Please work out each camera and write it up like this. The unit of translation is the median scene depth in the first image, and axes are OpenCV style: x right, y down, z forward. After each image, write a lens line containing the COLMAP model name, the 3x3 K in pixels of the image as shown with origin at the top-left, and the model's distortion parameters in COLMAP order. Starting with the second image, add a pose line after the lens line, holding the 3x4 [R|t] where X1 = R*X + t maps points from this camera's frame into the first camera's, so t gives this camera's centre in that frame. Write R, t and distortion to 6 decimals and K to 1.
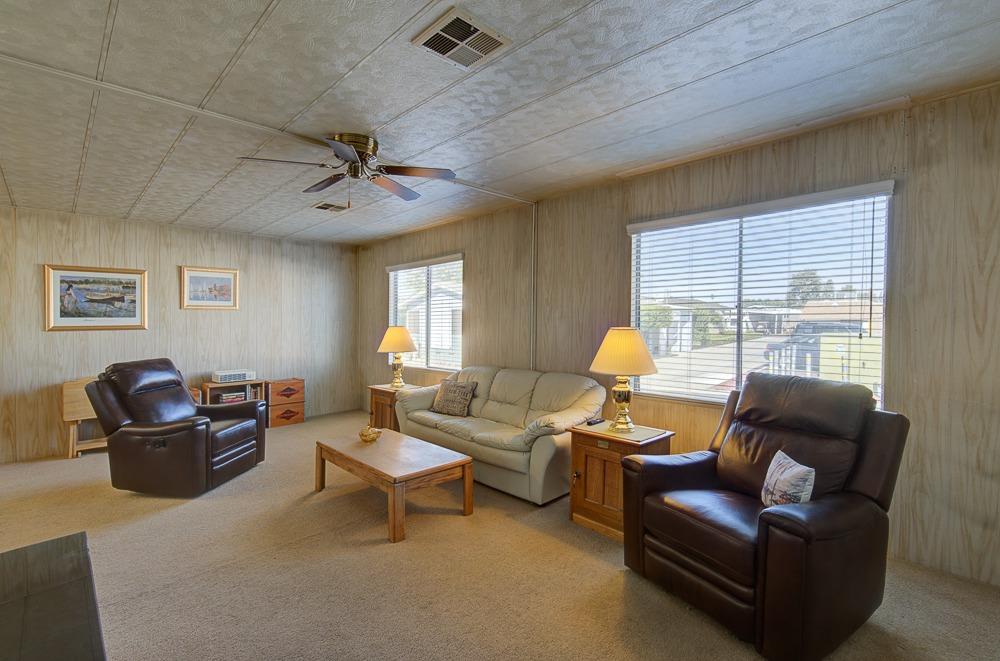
lens RADIAL K [[449.9, 0, 504.2], [0, 449.9, 331.4], [0, 0, 1]] dist [0.000374, 0.000164]
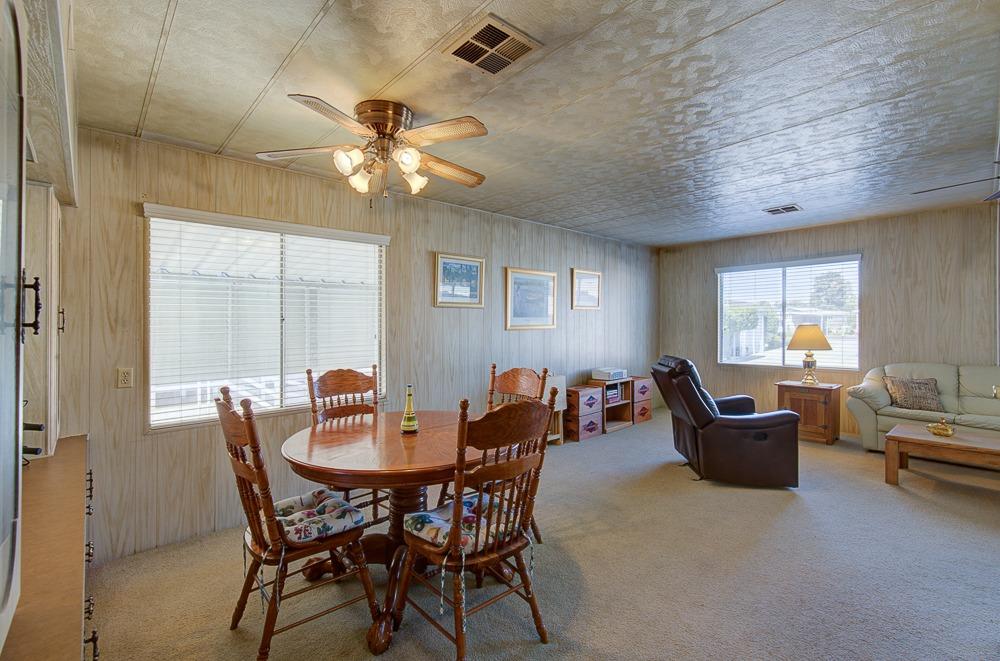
lens RADIAL K [[449.0, 0, 493.9], [0, 449.0, 328.7], [0, 0, 1]] dist [-0.000888, -0.000336]
pose [[0.999352, -0.003757, -0.035802, -0.750589], [0.003284, 0.999907, -0.013245, 0.006847], [0.035849, 0.013119, 0.999271, -0.036149]]
